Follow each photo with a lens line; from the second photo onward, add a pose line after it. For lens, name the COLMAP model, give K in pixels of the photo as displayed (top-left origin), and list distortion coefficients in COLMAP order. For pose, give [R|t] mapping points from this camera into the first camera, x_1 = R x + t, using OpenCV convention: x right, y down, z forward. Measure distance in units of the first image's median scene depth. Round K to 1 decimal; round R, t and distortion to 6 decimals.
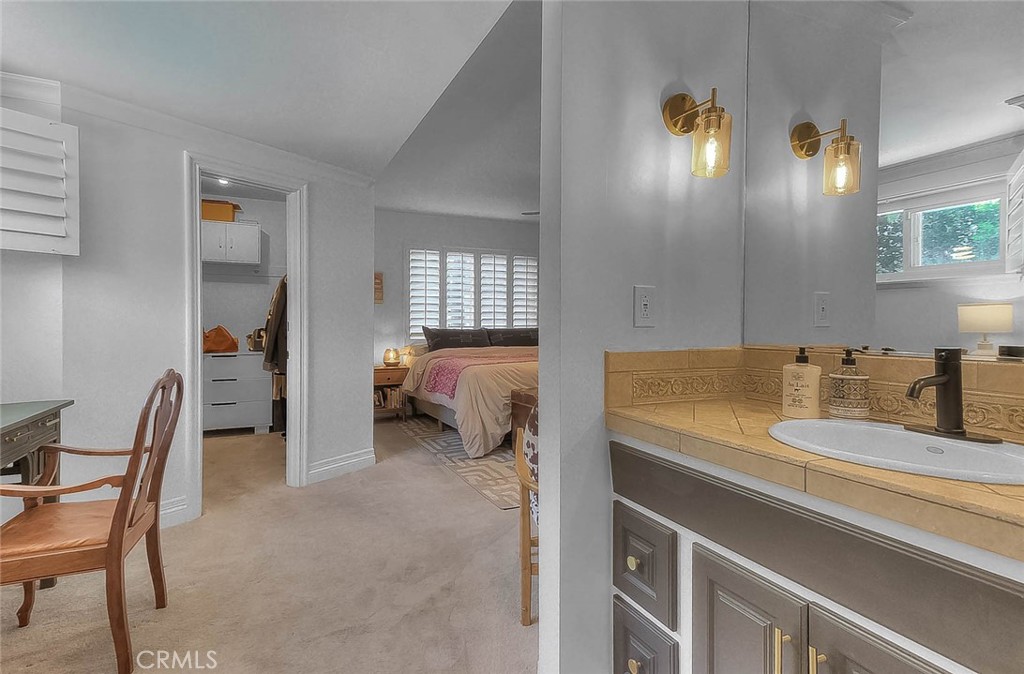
lens RADIAL K [[508.3, 0, 506.9], [0, 508.3, 336.5], [0, 0, 1]] dist [0.032628, 0.001071]
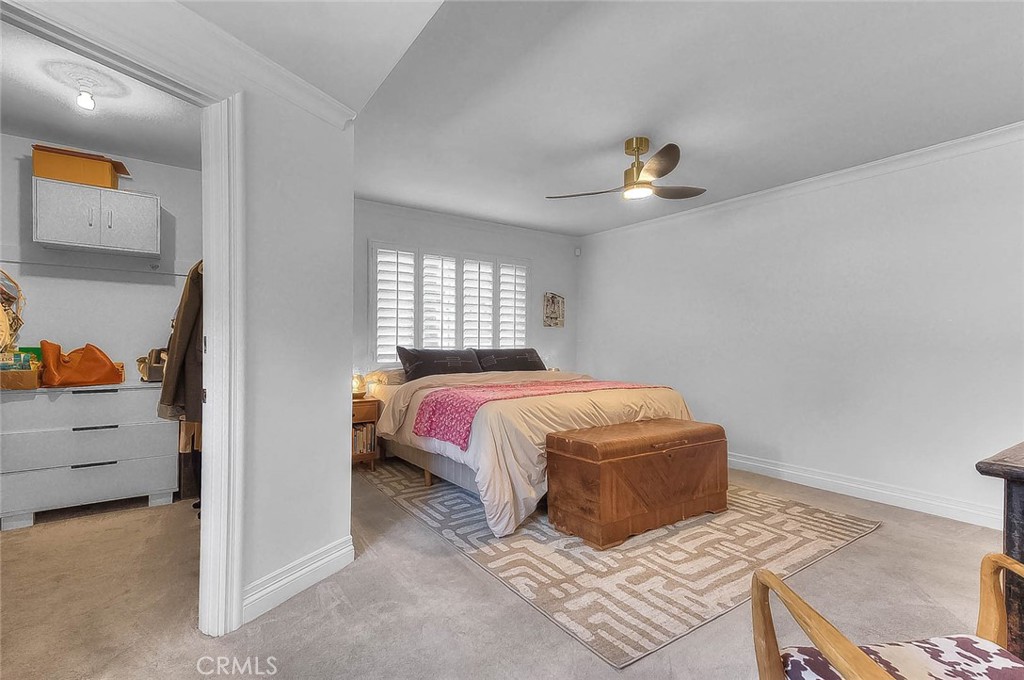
lens RADIAL K [[475.0, 0, 520.6], [0, 475.0, 352.2], [0, 0, 1]] dist [0.028340, 0.000489]
pose [[0.984433, -0.000146, 0.175761, -0.125260], [0.001701, 0.999961, -0.008698, -0.004859], [-0.175753, 0.008862, 0.984394, 0.292930]]
